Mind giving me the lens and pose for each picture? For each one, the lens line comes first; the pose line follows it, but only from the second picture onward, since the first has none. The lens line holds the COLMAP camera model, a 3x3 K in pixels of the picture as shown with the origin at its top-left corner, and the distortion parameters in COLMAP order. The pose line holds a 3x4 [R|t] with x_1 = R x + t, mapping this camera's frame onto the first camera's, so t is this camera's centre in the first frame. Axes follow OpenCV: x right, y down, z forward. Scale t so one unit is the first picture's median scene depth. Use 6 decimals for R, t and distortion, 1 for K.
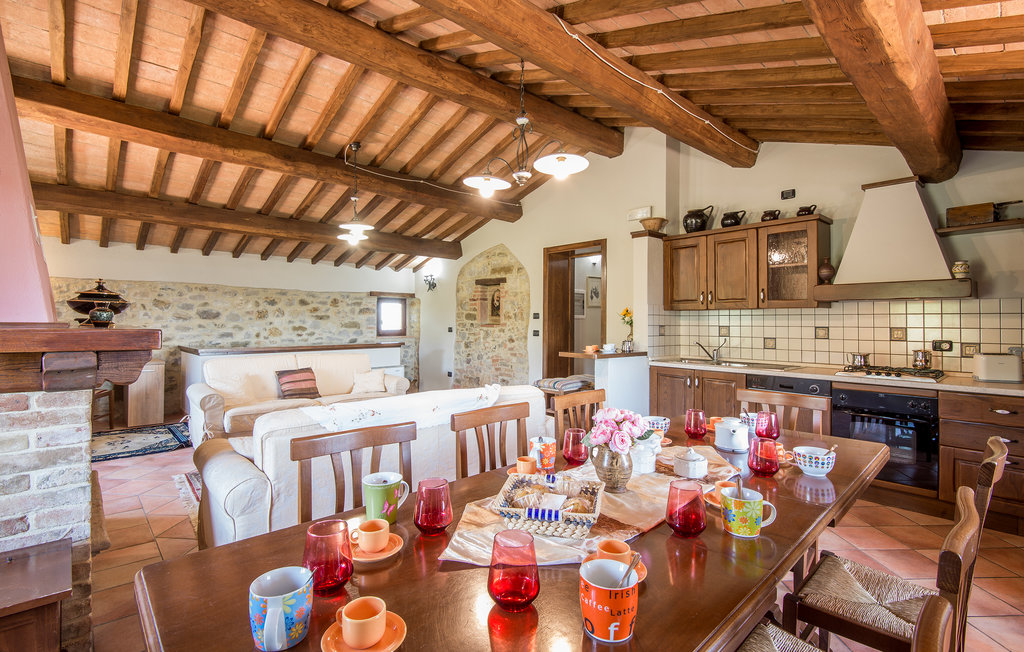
lens RADIAL K [[458.4, 0, 512.0], [0, 458.4, 326.0], [0, 0, 1]] dist [0.000074, 0.000010]
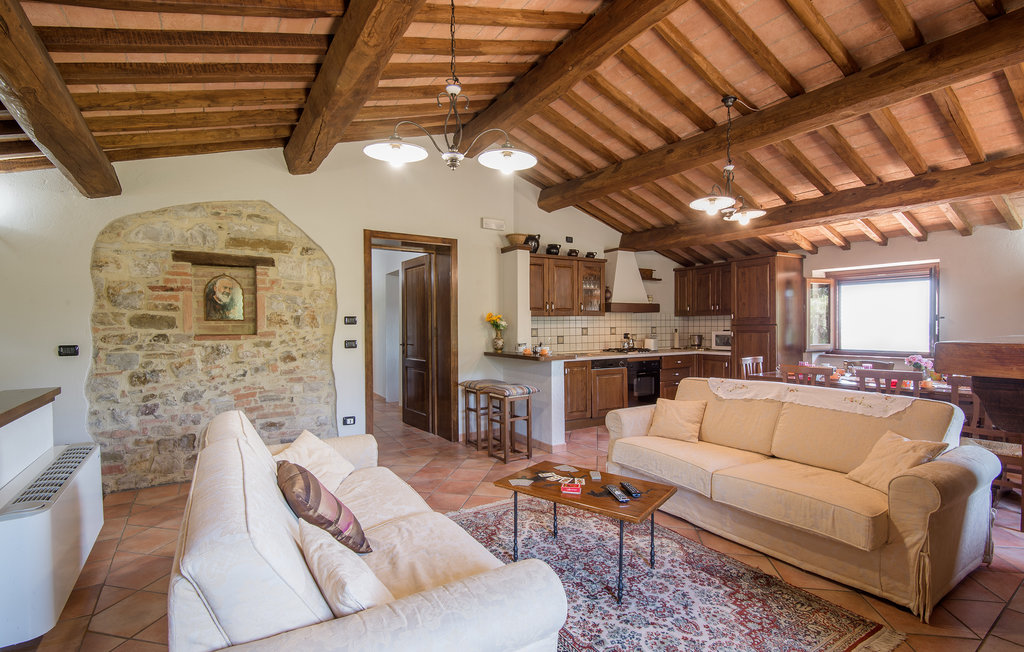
lens RADIAL K [[481.6, 0, 512.0], [0, 481.6, 326.0], [0, 0, 1]] dist [-0.001333, -0.000195]
pose [[0.174660, -0.008548, 0.984592, -0.607951], [0.020954, 0.999768, 0.004962, -0.010577], [-0.984406, 0.019765, 0.174799, 0.576043]]
